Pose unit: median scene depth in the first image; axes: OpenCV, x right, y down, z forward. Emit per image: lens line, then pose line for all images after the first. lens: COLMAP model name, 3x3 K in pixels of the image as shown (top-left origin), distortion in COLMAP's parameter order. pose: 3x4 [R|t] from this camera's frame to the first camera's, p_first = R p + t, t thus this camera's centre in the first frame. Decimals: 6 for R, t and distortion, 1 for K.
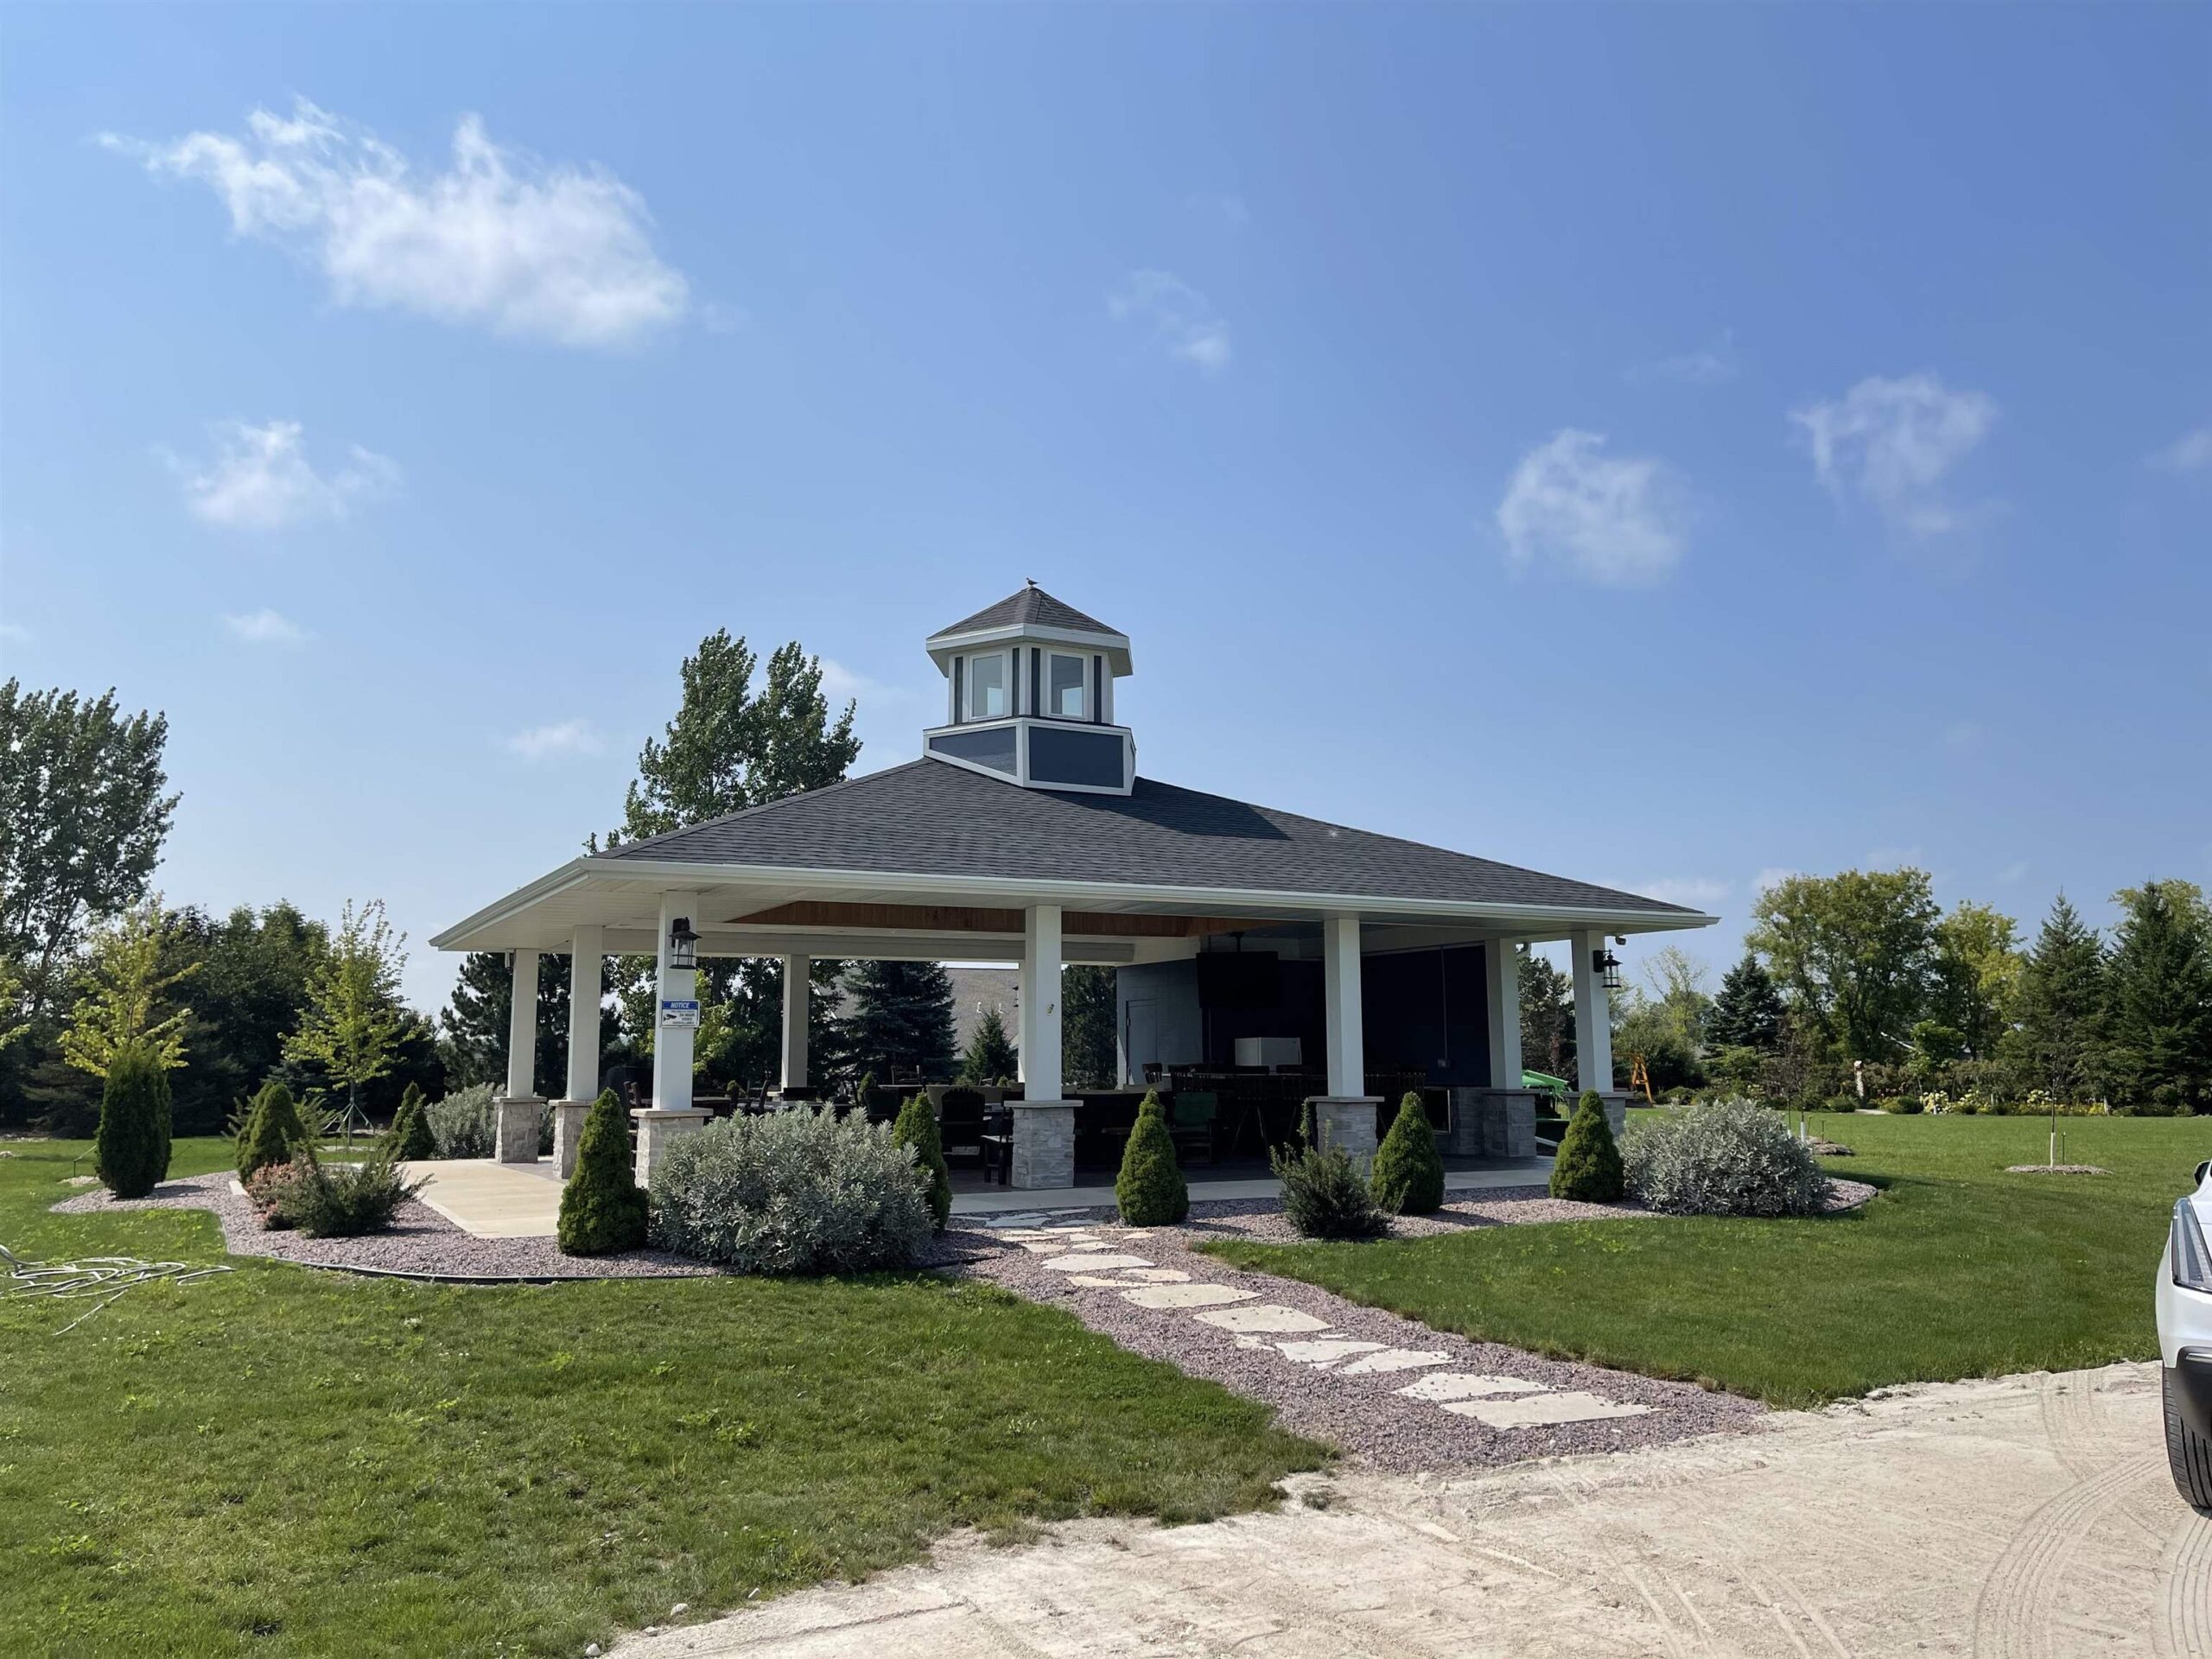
lens RADIAL K [[1646.2, 0, 1106.0], [0, 1646.2, 829.5], [0, 0, 1]] dist [0.067848, -0.076986]
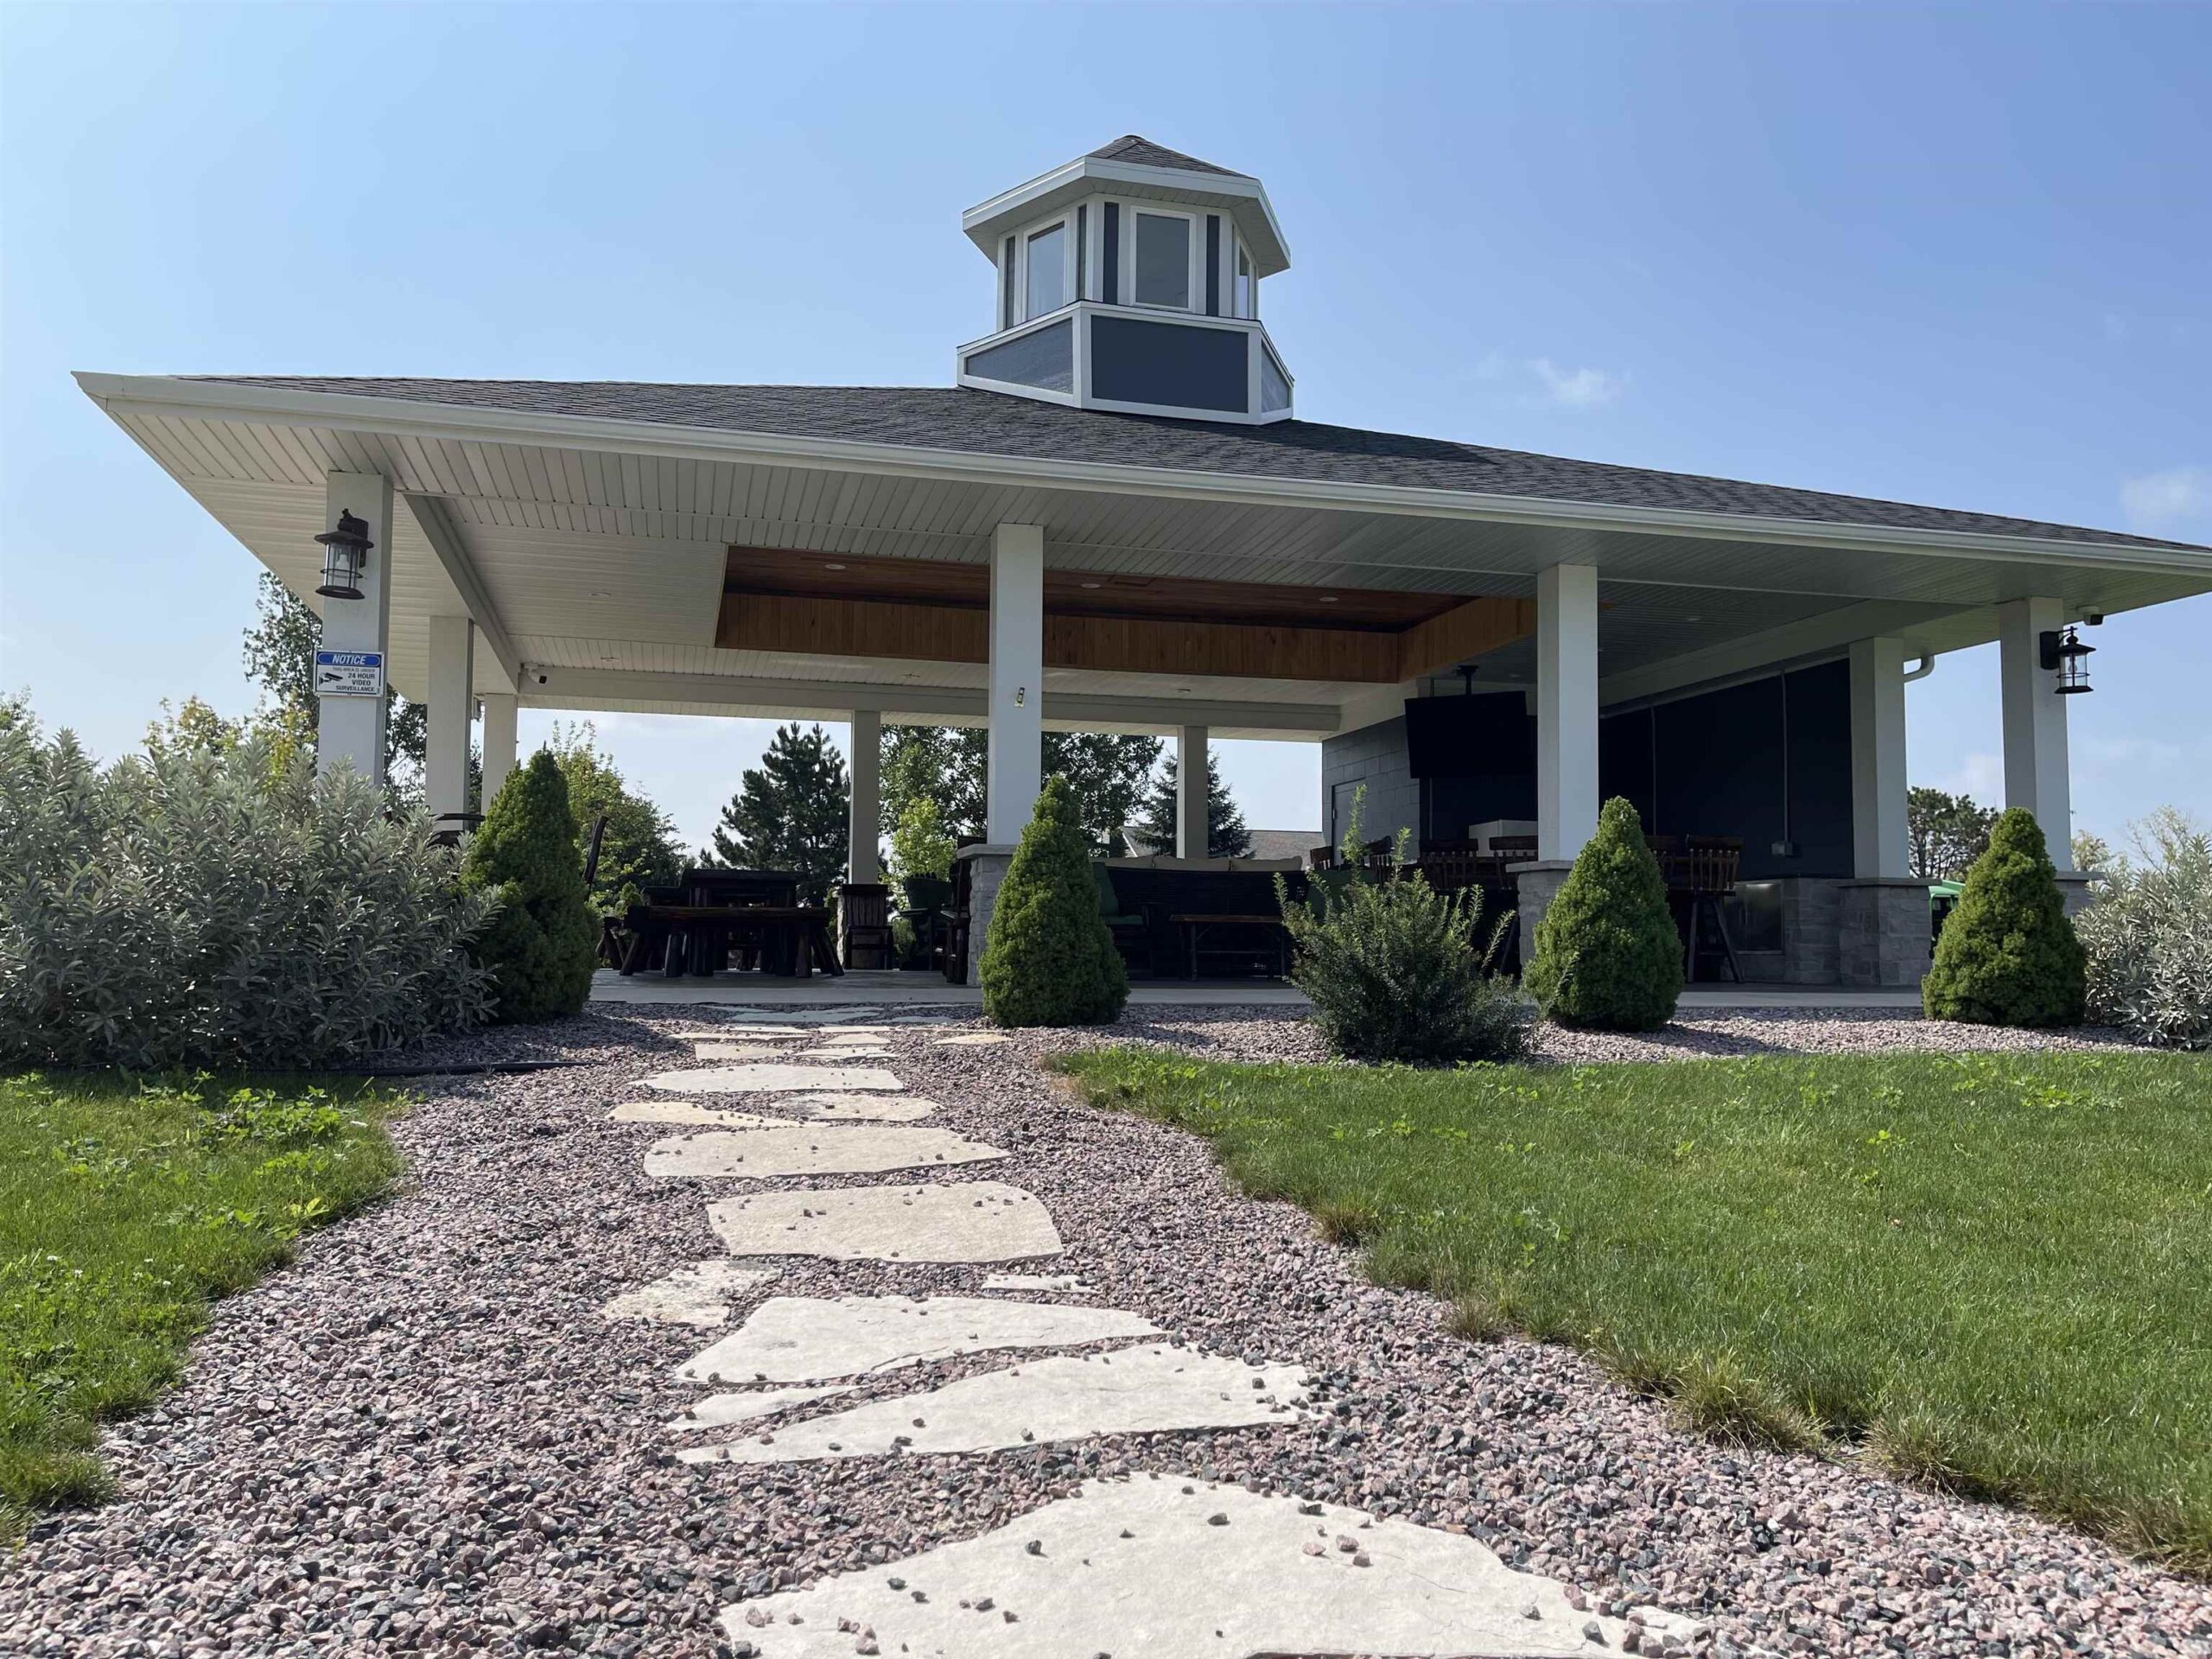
lens RADIAL K [[1646.2, 0, 1106.0], [0, 1646.2, 829.5], [0, 0, 1]] dist [0.067848, -0.076986]
pose [[0.972254, -0.001260, -0.233923, 0.135038], [0.016516, 0.997860, 0.063267, 0.119858], [0.233342, -0.065375, 0.970195, 0.421421]]
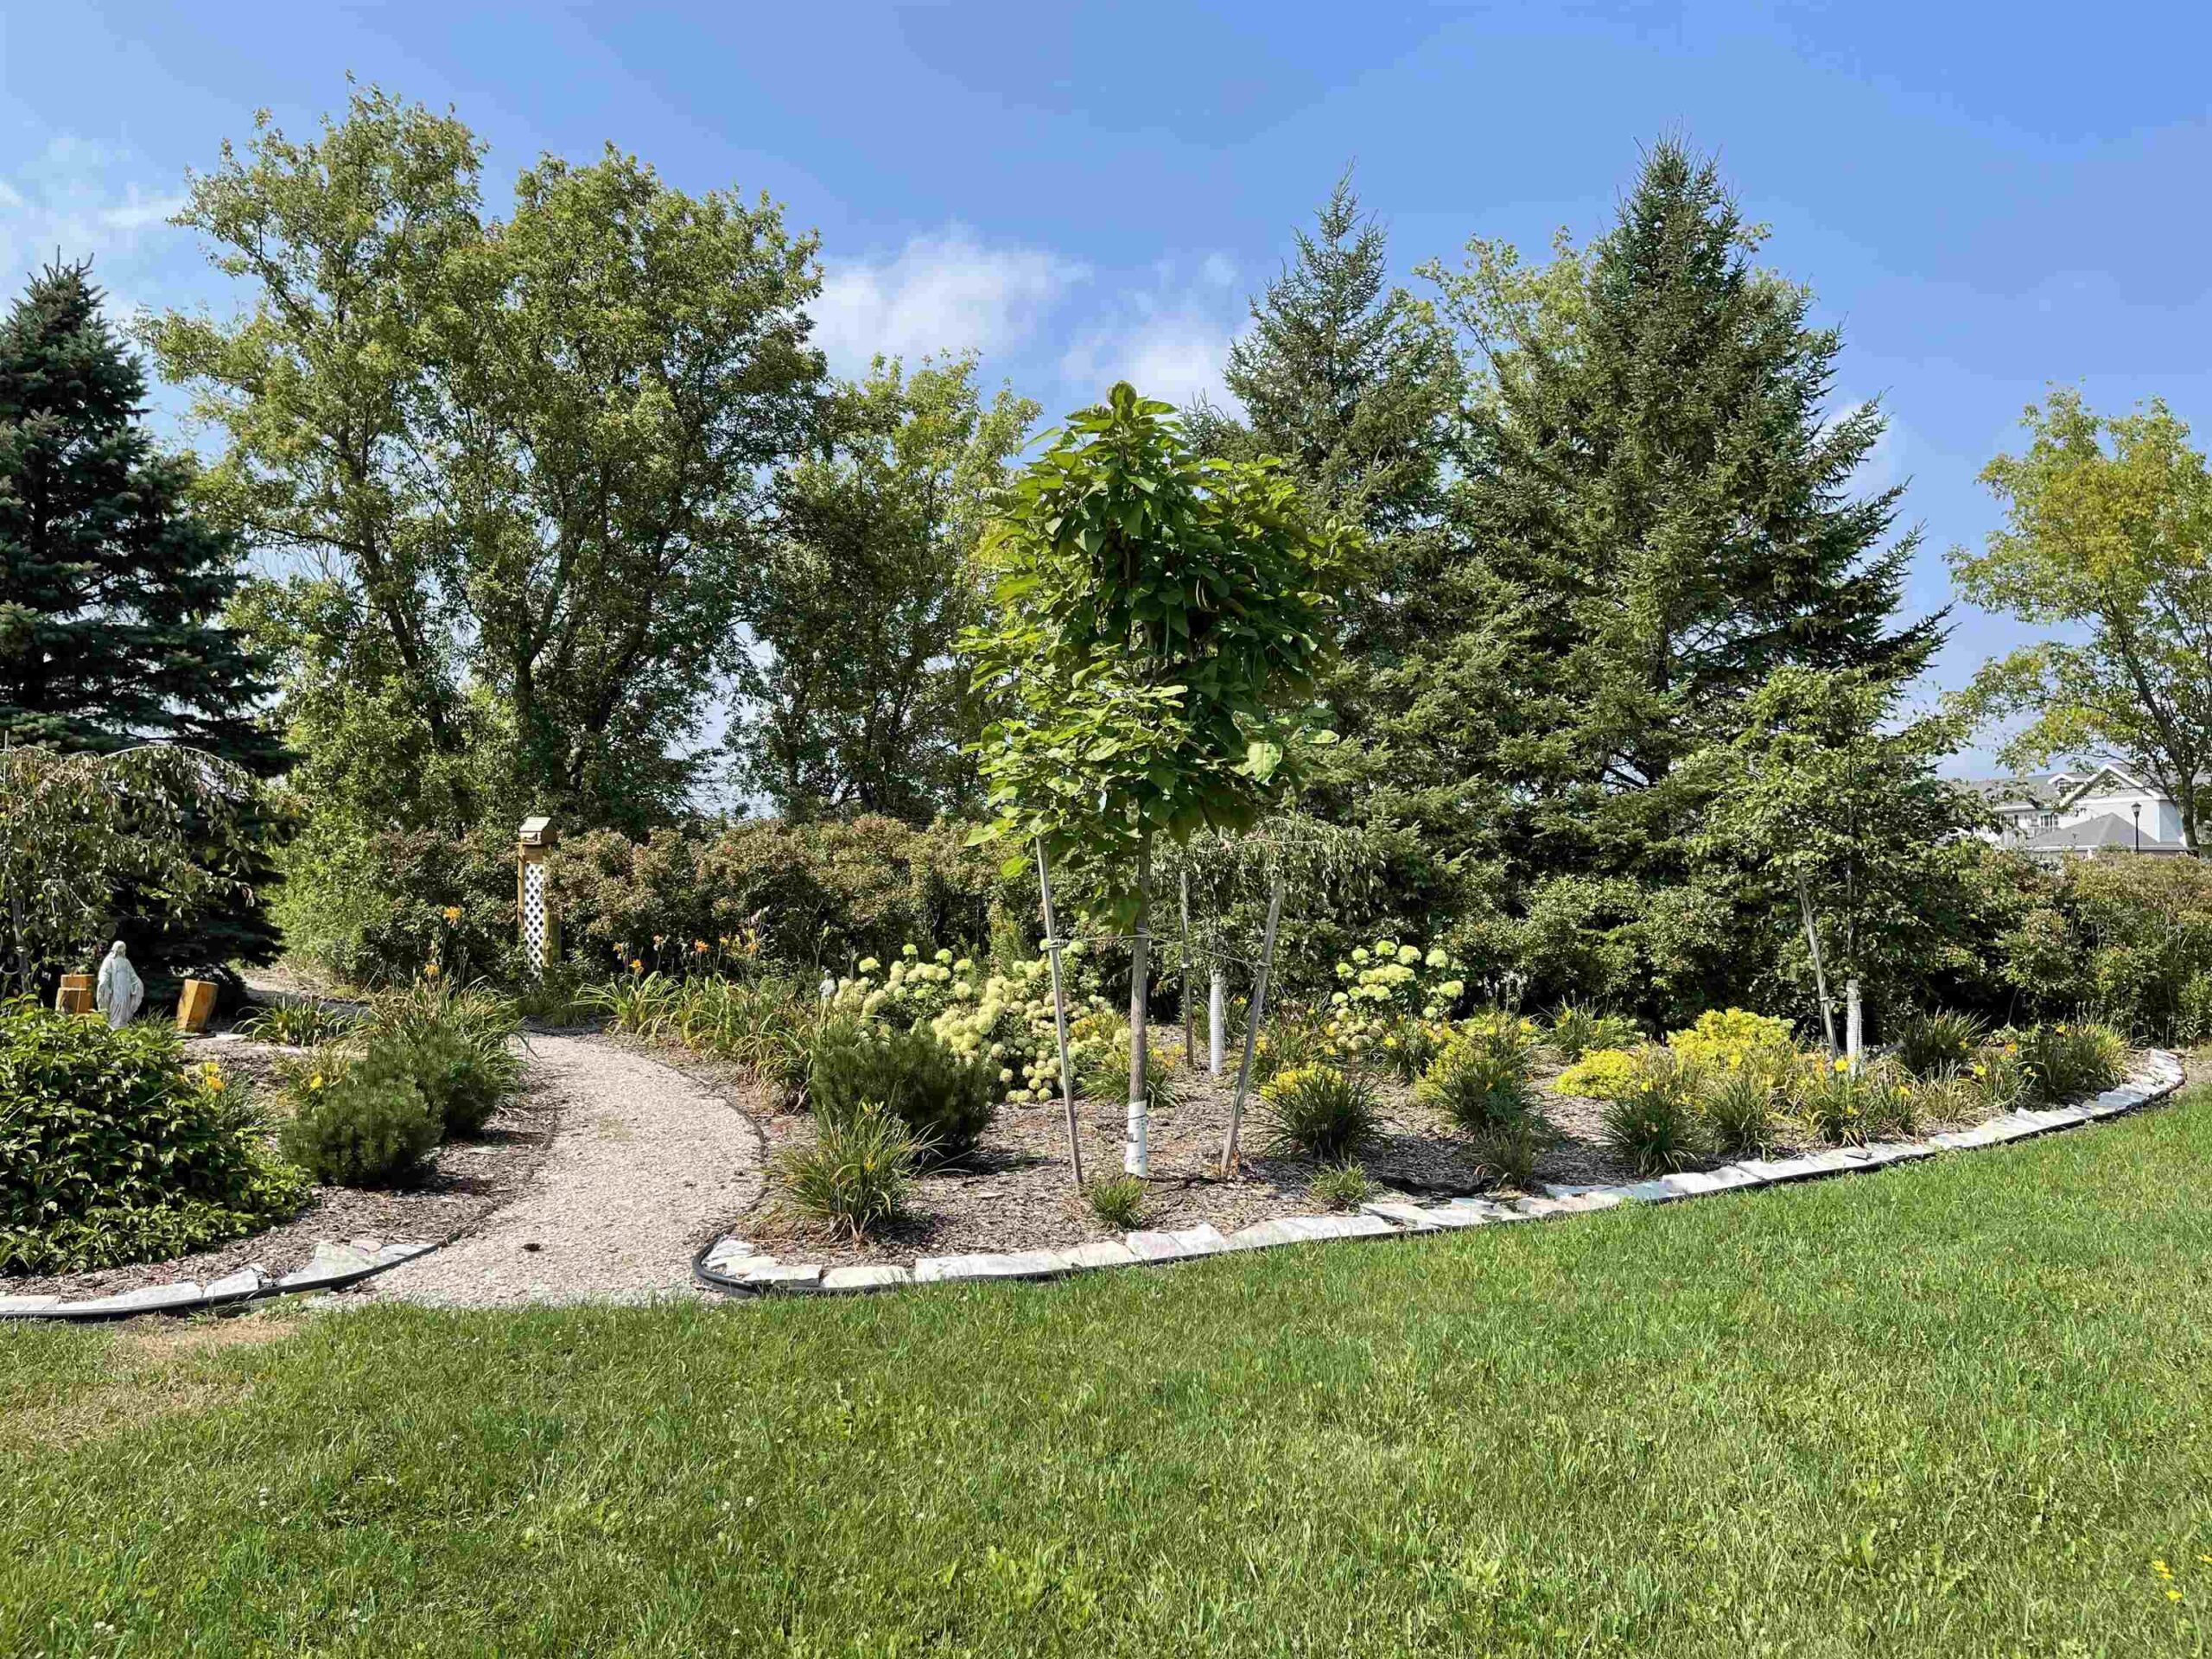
lens RADIAL K [[1646.2, 0, 1106.0], [0, 1646.2, 829.5], [0, 0, 1]] dist [0.067848, -0.076986]
pose [[0.736147, 0.031326, 0.676096, 0.389488], [-0.109345, 0.991310, 0.073126, 0.127191], [-0.667930, -0.127759, 0.733176, 0.856404]]
